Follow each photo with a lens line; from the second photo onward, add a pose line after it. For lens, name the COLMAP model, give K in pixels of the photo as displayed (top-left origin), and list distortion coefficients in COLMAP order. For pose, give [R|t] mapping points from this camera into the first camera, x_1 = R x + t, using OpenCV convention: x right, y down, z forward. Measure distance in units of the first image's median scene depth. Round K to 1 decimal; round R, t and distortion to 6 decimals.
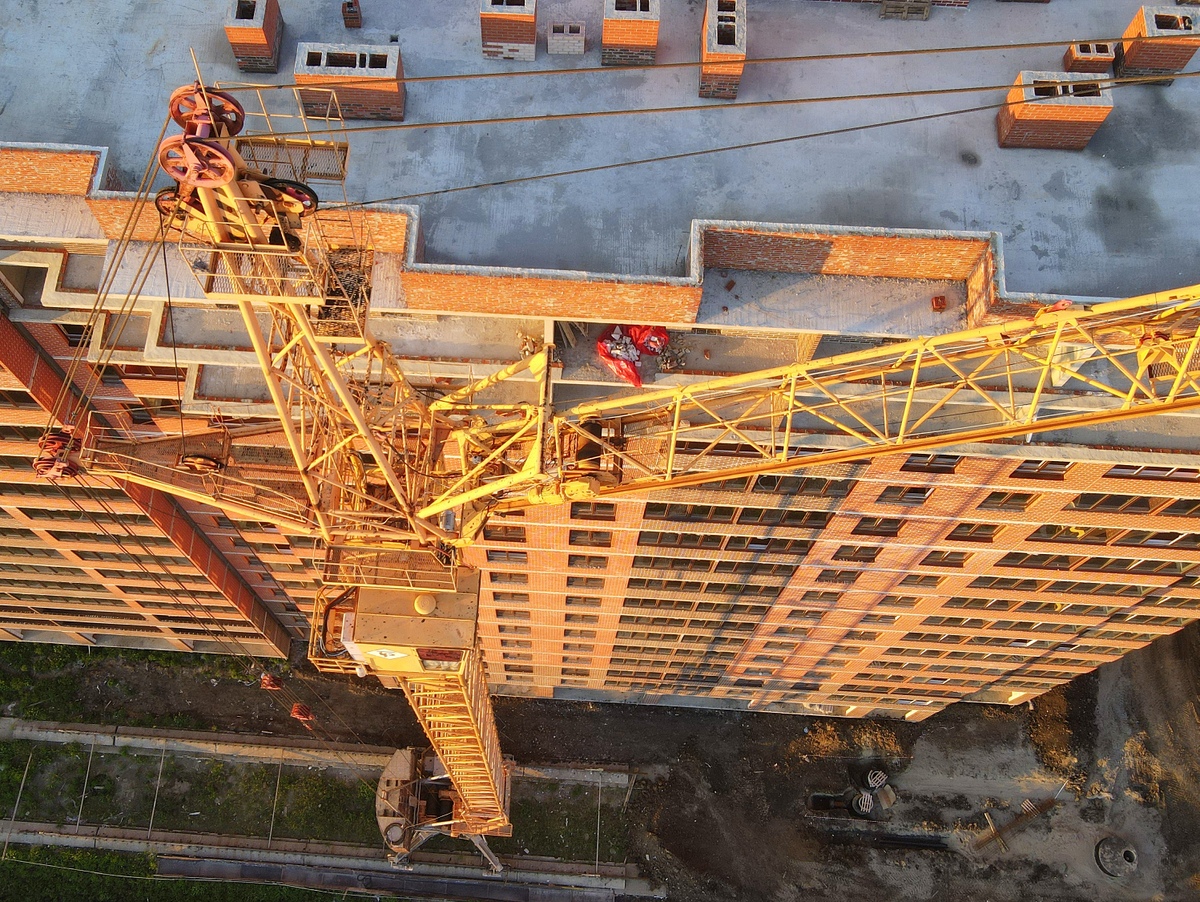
lens RADIAL K [[1196.9, 0, 522.3], [0, 1196.9, 455.7], [0, 0, 1]] dist [-0.010055, 0.037379]
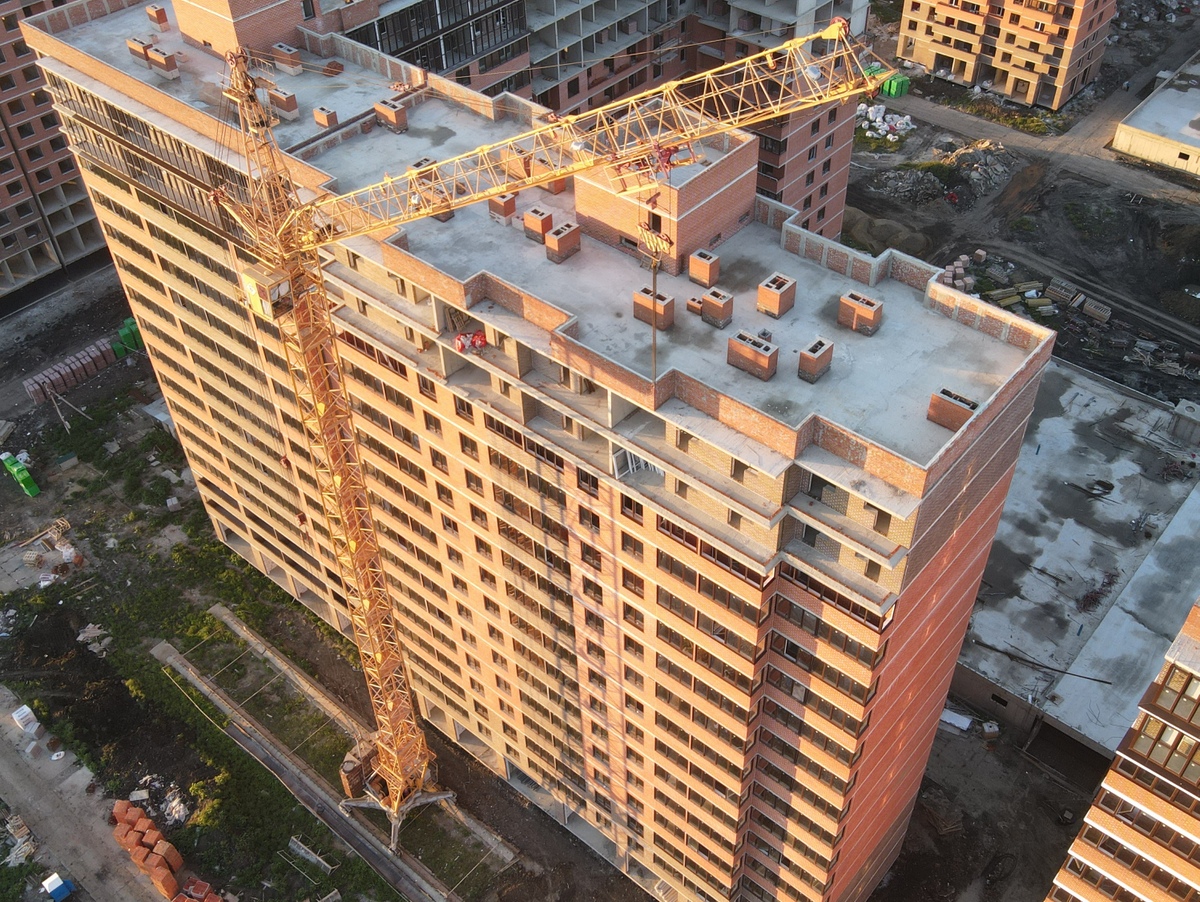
lens RADIAL K [[1200.7, 0, 647.8], [0, 1200.7, 457.1], [0, 0, 1]] dist [-0.015448, 0.057133]
pose [[0.813983, 0.410809, -0.410692, 1.449408], [-0.544235, 0.786498, -0.291941, 0.579719], [0.203076, 0.461148, 0.863772, -0.786725]]
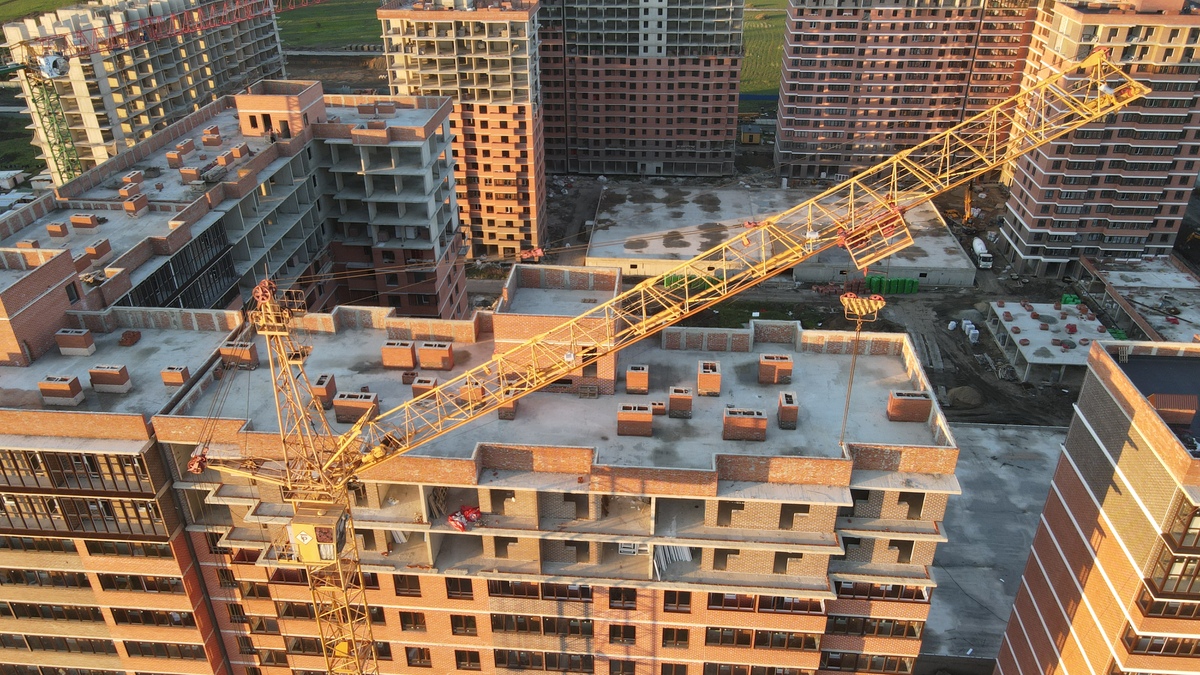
lens RADIAL K [[894.3, 0, 601.9], [0, 894.3, 342.0], [0, 0, 1]] dist [-0.010976, 0.048647]
pose [[0.999784, 0.018556, -0.009354, 0.385605], [-0.020331, 0.780398, -0.624953, 0.739887], [-0.004297, 0.625008, 0.780606, -0.542181]]
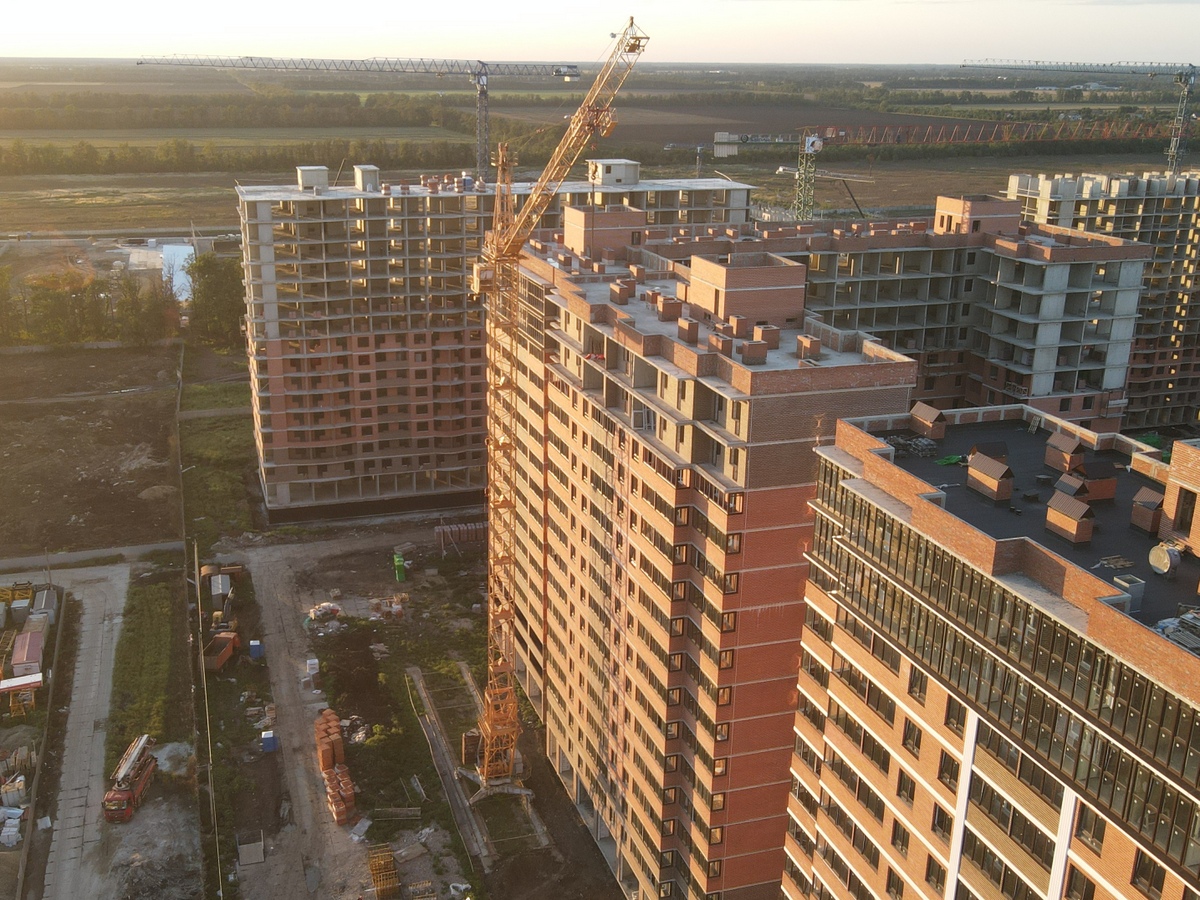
lens RADIAL K [[1262.4, 0, 562.9], [0, 1262.4, 484.4], [0, 0, 1]] dist [-0.010594, -0.000511]
pose [[0.357345, 0.320938, -0.877099, 3.614684], [-0.873234, 0.447940, -0.191865, 0.915291], [0.331311, 0.834475, 0.440323, -0.343785]]
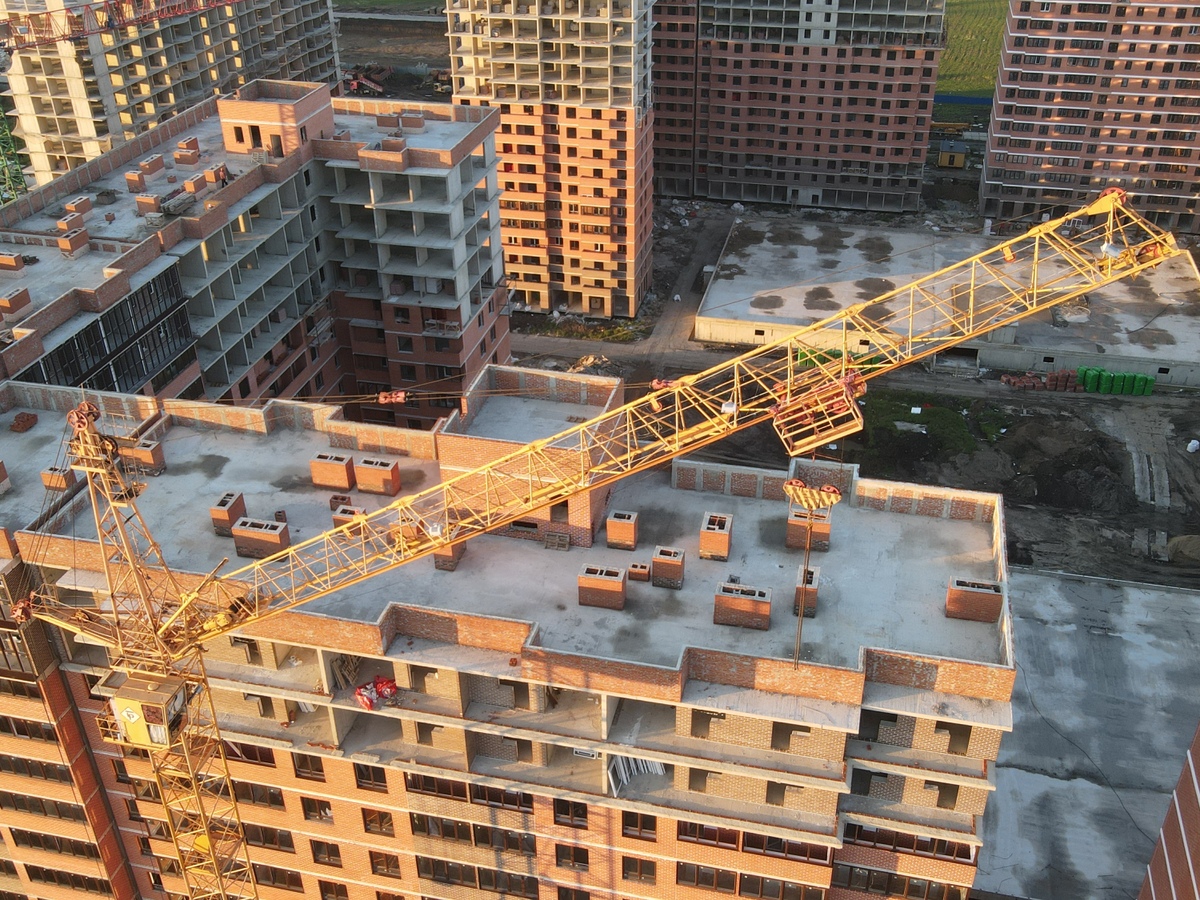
lens RADIAL K [[1192.7, 0, 618.6], [0, 1192.7, 456.6], [0, 0, 1]] dist [-0.008325, 0.043107]
pose [[0.987319, 0.093950, -0.127961, 0.686464], [-0.151355, 0.800215, -0.580300, 0.639078], [0.047877, 0.592309, 0.804287, -0.642752]]
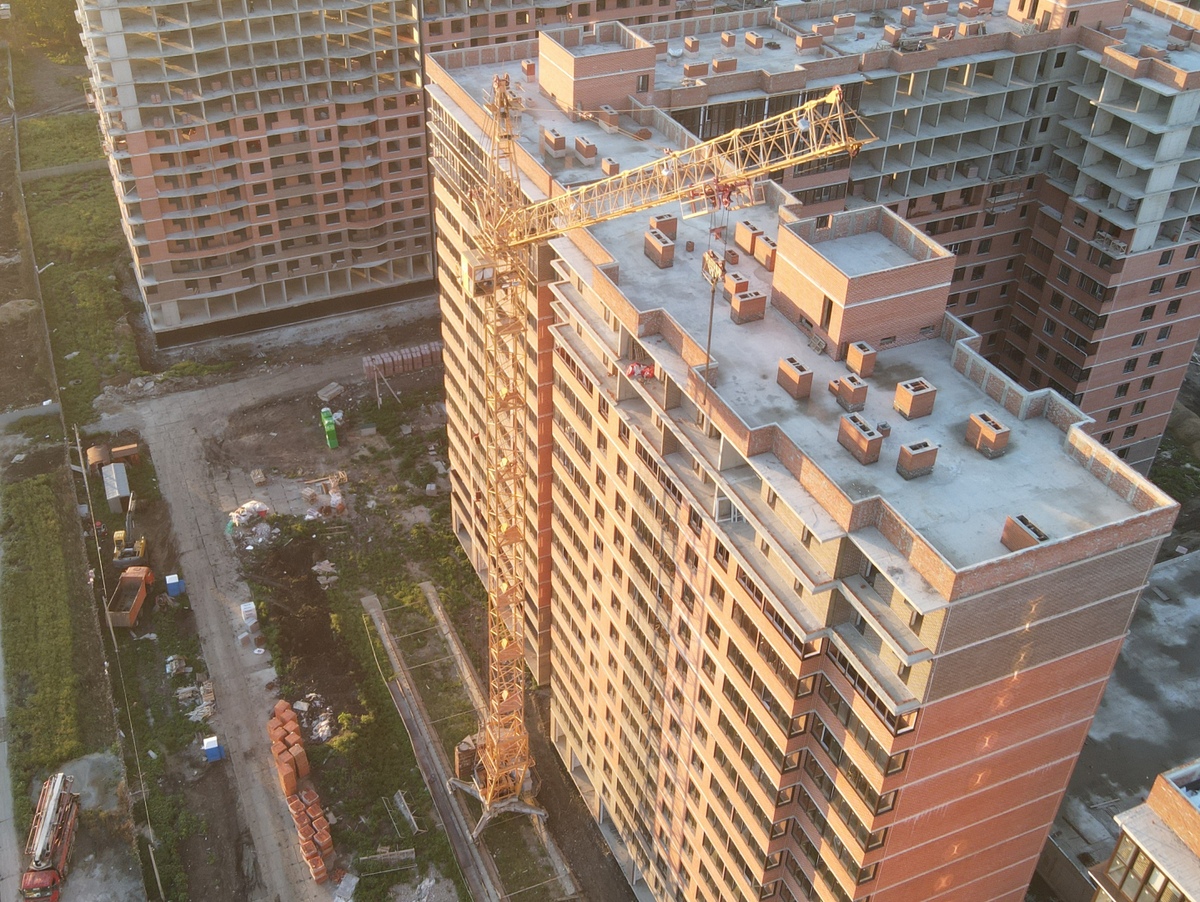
lens RADIAL K [[1255.2, 0, 542.5], [0, 1255.2, 443.6], [0, 0, 1]] dist [-0.005062, 0.023765]
pose [[0.443523, 0.542199, -0.713658, 2.048470], [-0.836299, 0.536717, -0.111974, 0.473224], [0.322321, 0.646495, 0.691487, -0.784449]]
